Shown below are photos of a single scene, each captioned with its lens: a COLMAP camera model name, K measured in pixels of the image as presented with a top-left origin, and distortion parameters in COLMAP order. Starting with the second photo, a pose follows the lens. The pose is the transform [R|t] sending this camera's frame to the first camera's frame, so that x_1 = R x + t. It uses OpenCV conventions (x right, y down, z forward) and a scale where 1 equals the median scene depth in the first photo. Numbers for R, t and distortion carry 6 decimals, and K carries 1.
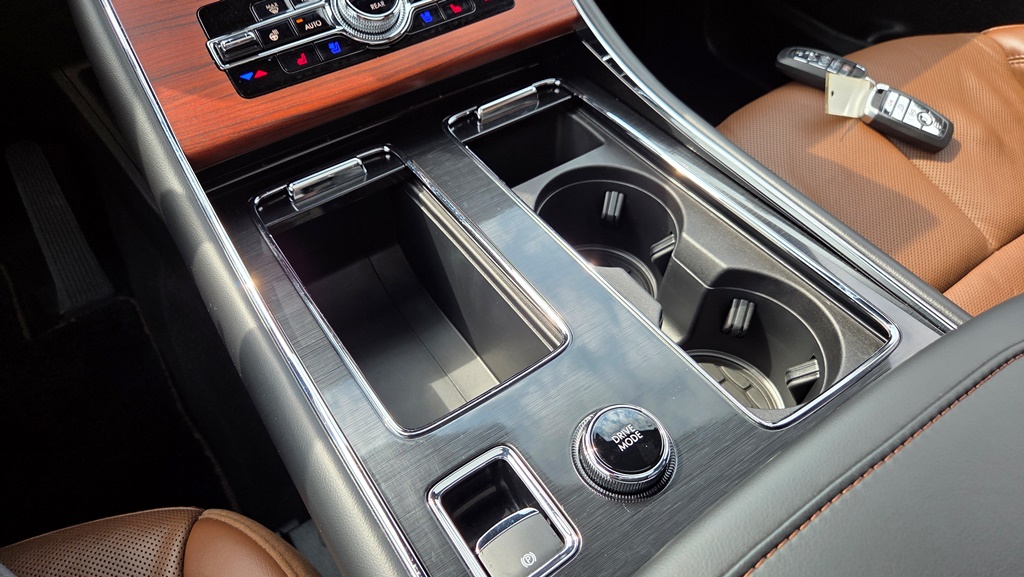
lens RADIAL K [[688.4, 0, 516.3], [0, 688.4, 291.1], [0, 0, 1]] dist [0.054060, -0.044704]
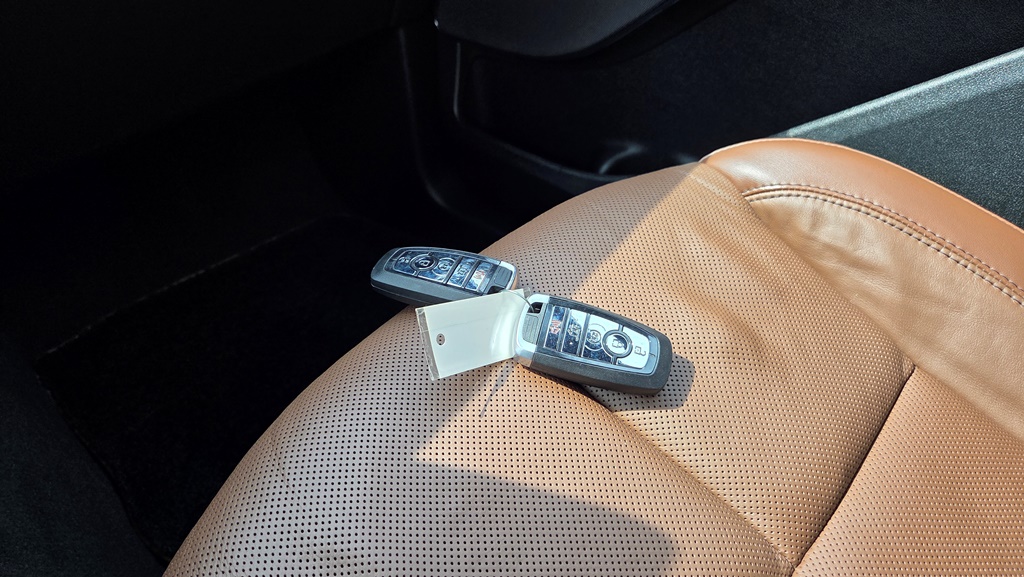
lens RADIAL K [[688.4, 0, 507.5], [0, 688.4, 288.3], [0, 0, 1]] dist [0.054060, -0.044704]
pose [[0.969031, -0.197799, 0.147834, 0.407218], [0.219264, 0.964580, -0.146660, -0.218147], [-0.113588, 0.174532, 0.978078, 0.435725]]
